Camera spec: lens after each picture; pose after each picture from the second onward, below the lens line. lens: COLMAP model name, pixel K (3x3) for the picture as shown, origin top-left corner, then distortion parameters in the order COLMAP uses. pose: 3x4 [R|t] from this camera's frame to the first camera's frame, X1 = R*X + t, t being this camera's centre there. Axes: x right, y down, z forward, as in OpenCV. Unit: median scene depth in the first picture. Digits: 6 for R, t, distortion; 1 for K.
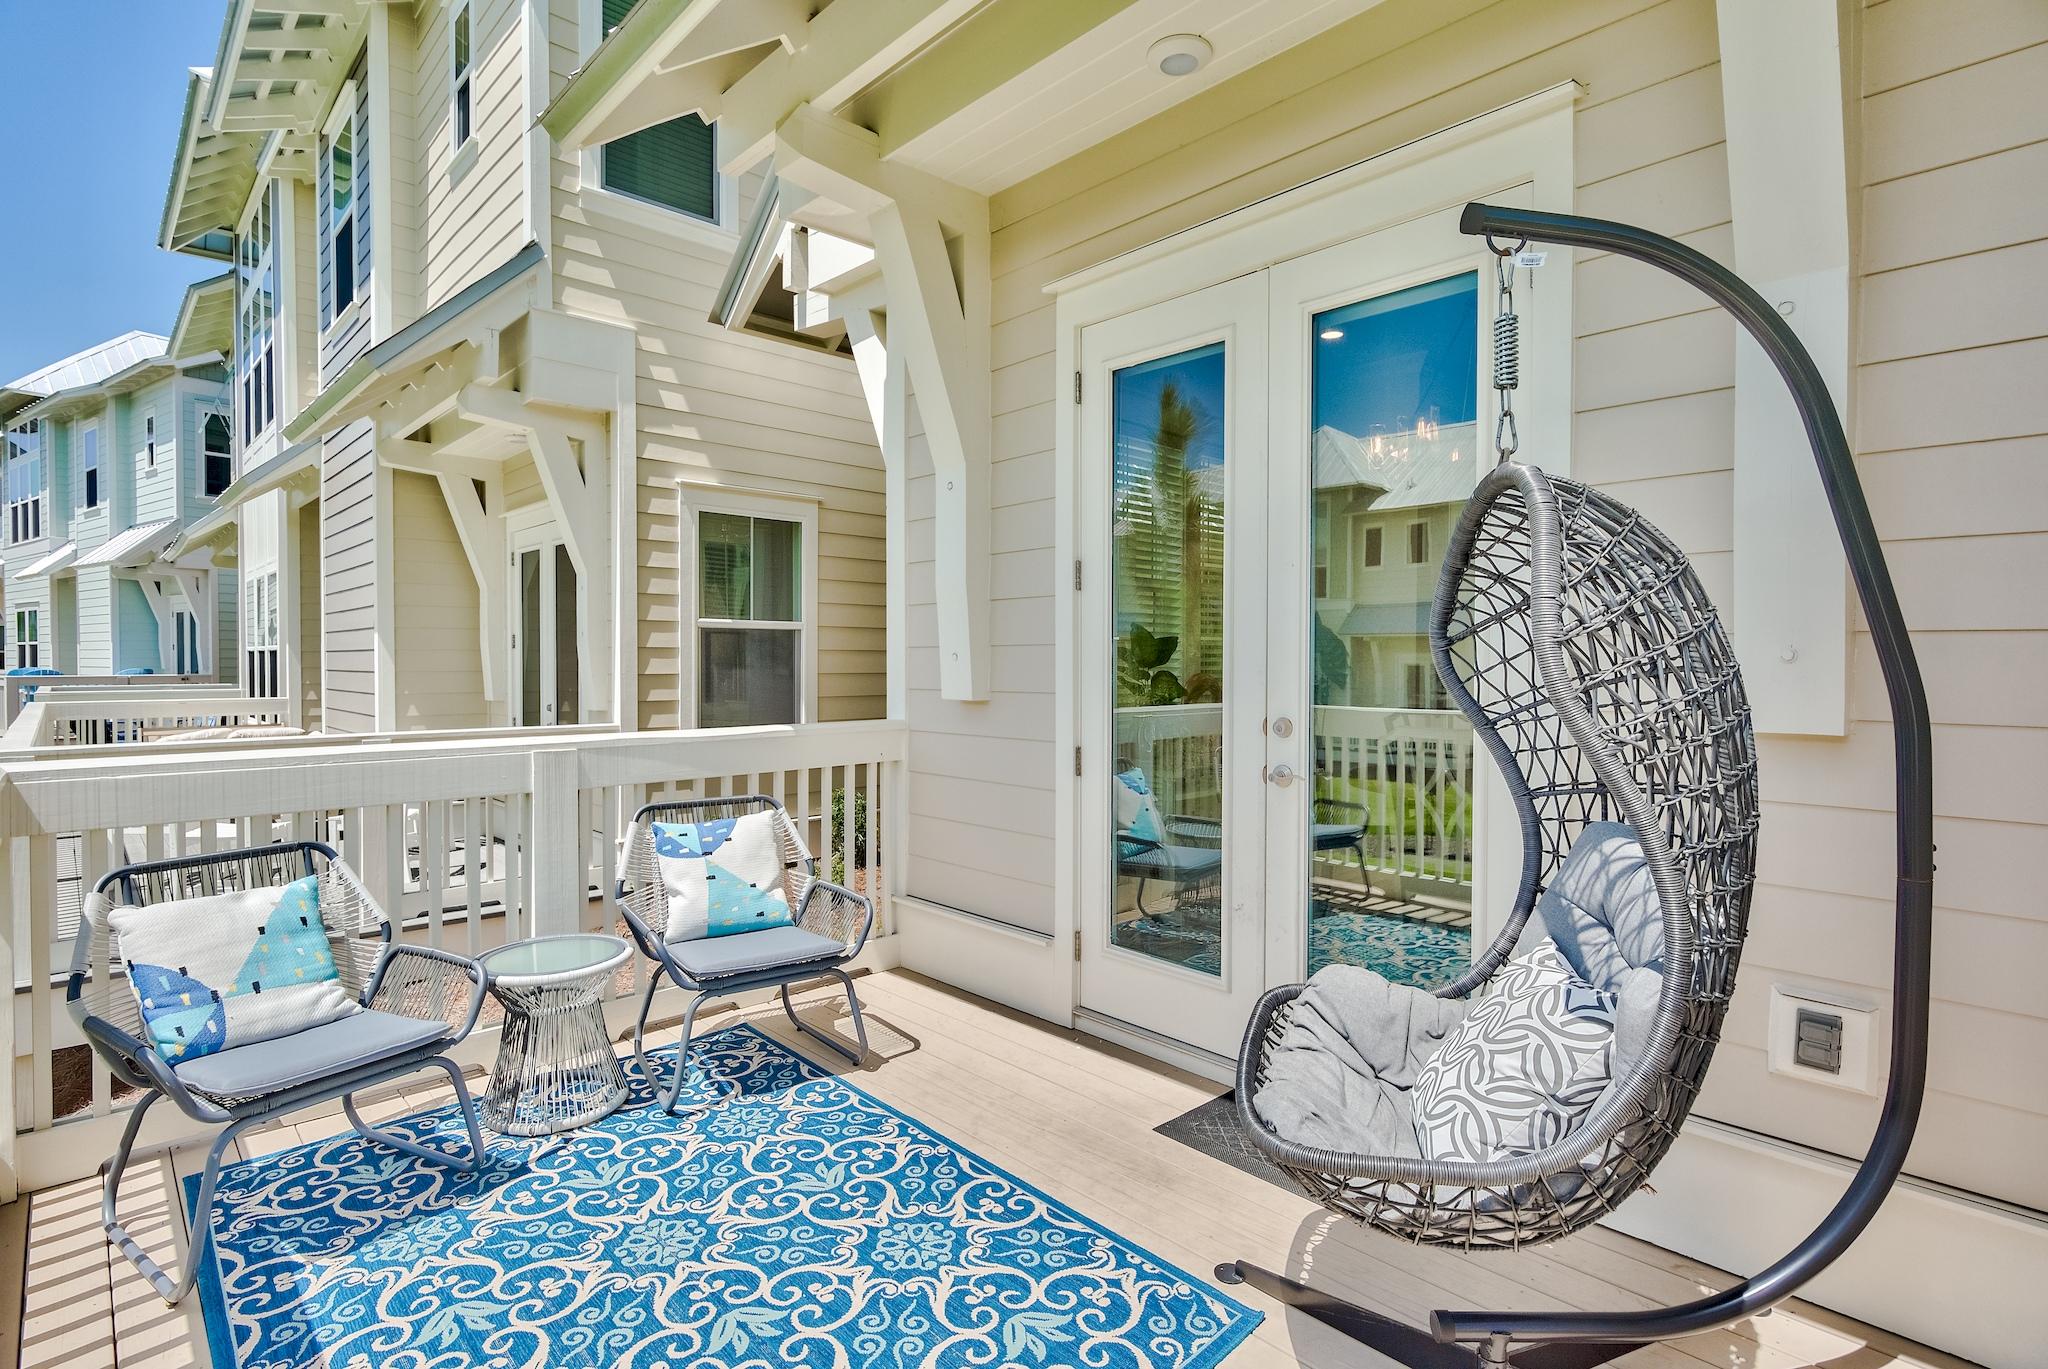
lens RADIAL K [[995.9, 0, 1022.7], [0, 995.9, 686.4], [0, 0, 1]] dist [-0.003825, -0.000476]
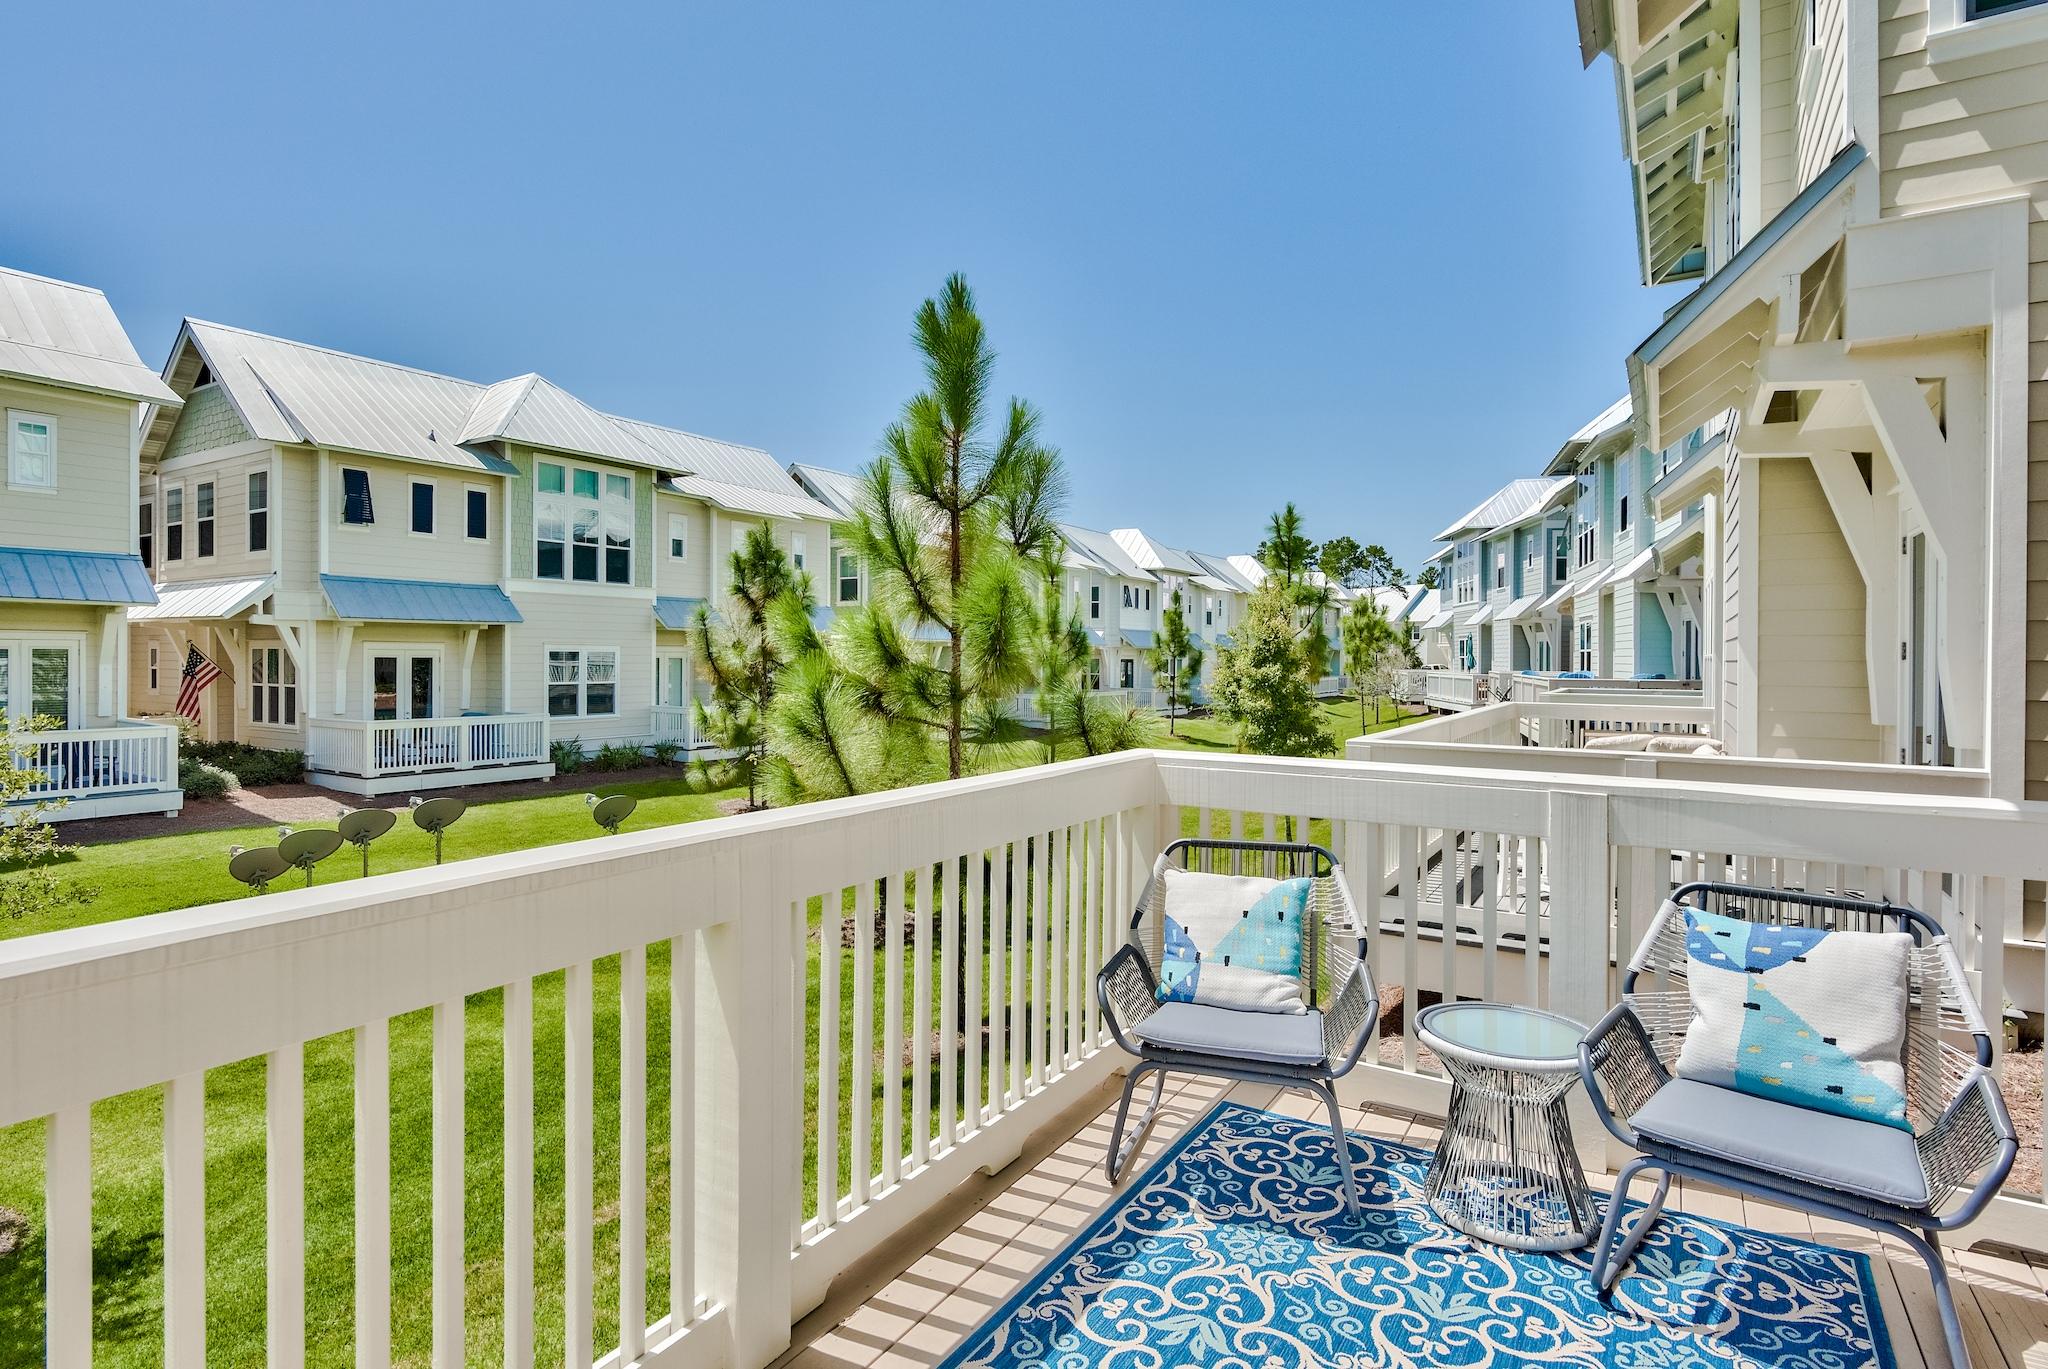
lens RADIAL K [[1044.1, 0, 1041.9], [0, 1044.1, 669.9], [0, 0, 1]] dist [-0.004102, 0.000590]
pose [[0.253962, 0.013486, -0.967120, 0.289330], [-0.034452, 0.999394, 0.004889, -0.030490], [0.966600, 0.032078, 0.254273, 0.378564]]
